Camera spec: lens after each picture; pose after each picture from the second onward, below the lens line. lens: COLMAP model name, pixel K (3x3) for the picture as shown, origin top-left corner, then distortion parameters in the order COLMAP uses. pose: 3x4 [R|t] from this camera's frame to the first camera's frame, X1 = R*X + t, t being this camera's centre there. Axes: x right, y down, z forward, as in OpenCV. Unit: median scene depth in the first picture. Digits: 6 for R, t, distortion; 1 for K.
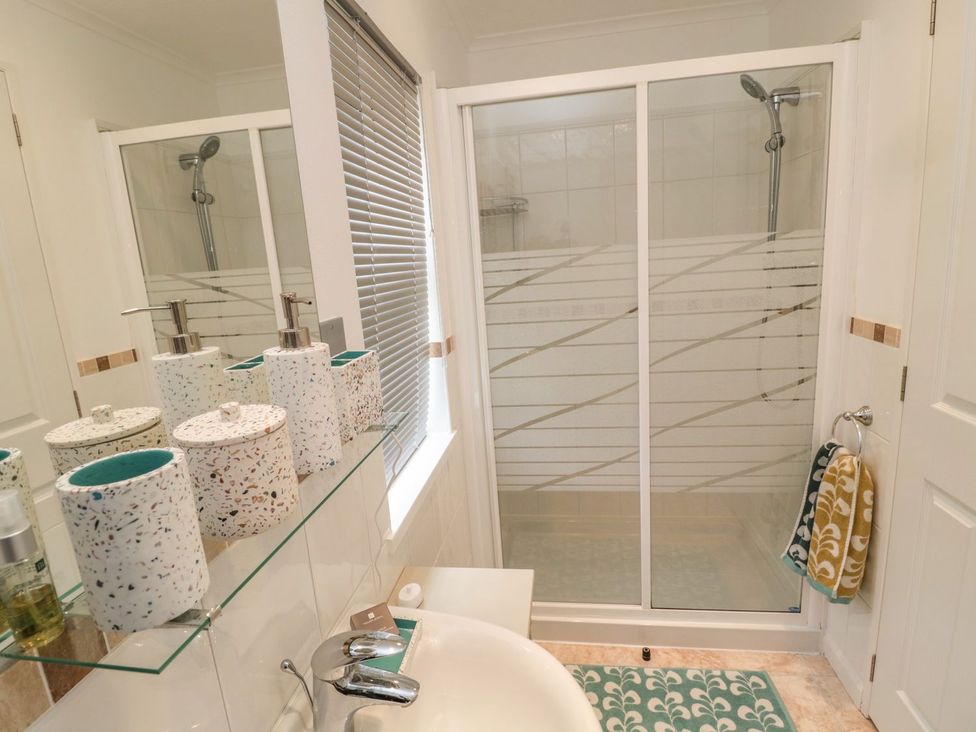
lens RADIAL K [[504.4, 0, 487.6], [0, 504.4, 357.7], [0, 0, 1]] dist [0.000343, -0.013315]
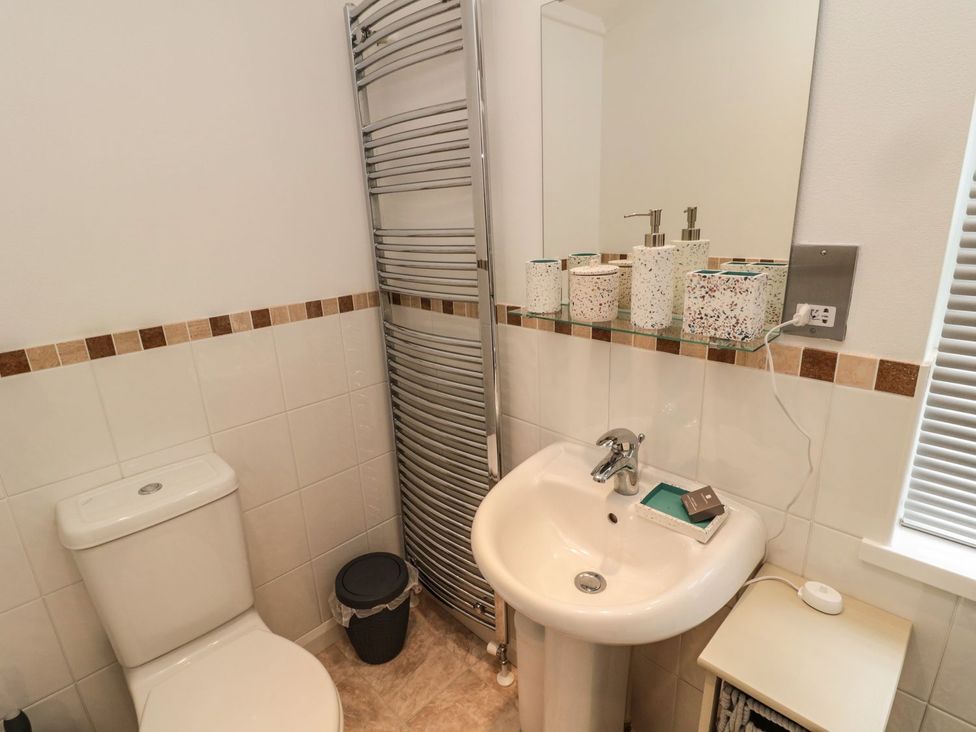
lens RADIAL K [[507.9, 0, 487.8], [0, 507.9, 360.5], [0, 0, 1]] dist [0.001234, -0.014067]
pose [[-0.596255, 0.317678, -0.737265, 0.428678], [-0.080205, 0.890206, 0.448443, -0.132733], [0.798778, 0.326519, -0.505311, 0.544603]]
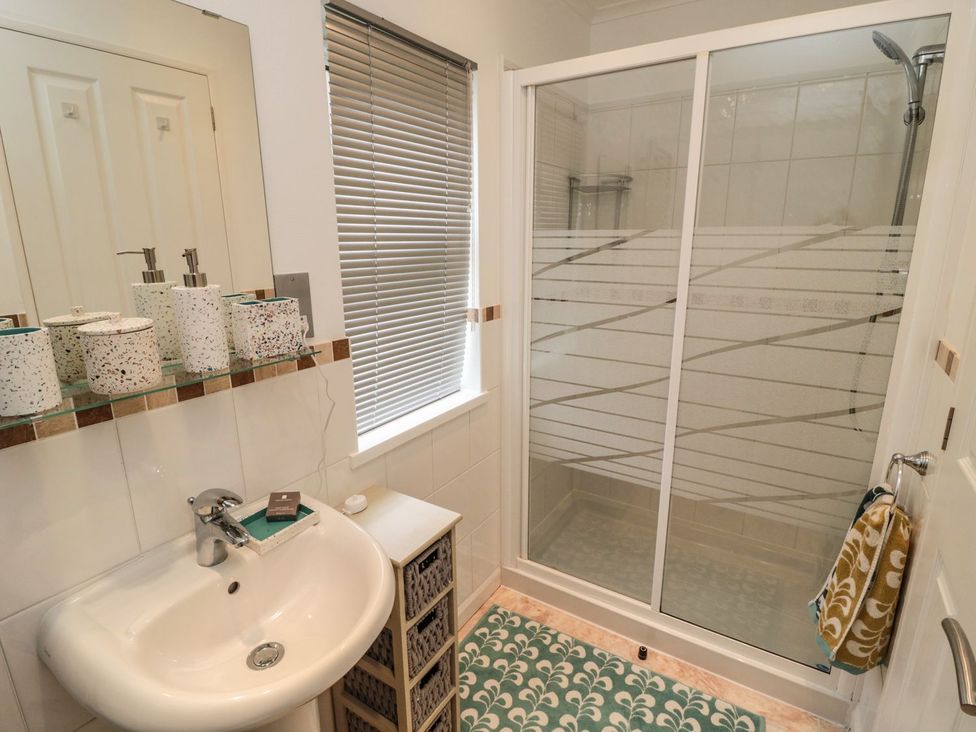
lens RADIAL K [[504.4, 0, 487.6], [0, 504.4, 357.7], [0, 0, 1]] dist [0.000343, -0.013315]
pose [[0.910266, 0.158836, -0.382345, 0.358671], [-0.137602, 0.987050, 0.082450, -0.019076], [0.390490, -0.022440, 0.920334, -0.006490]]
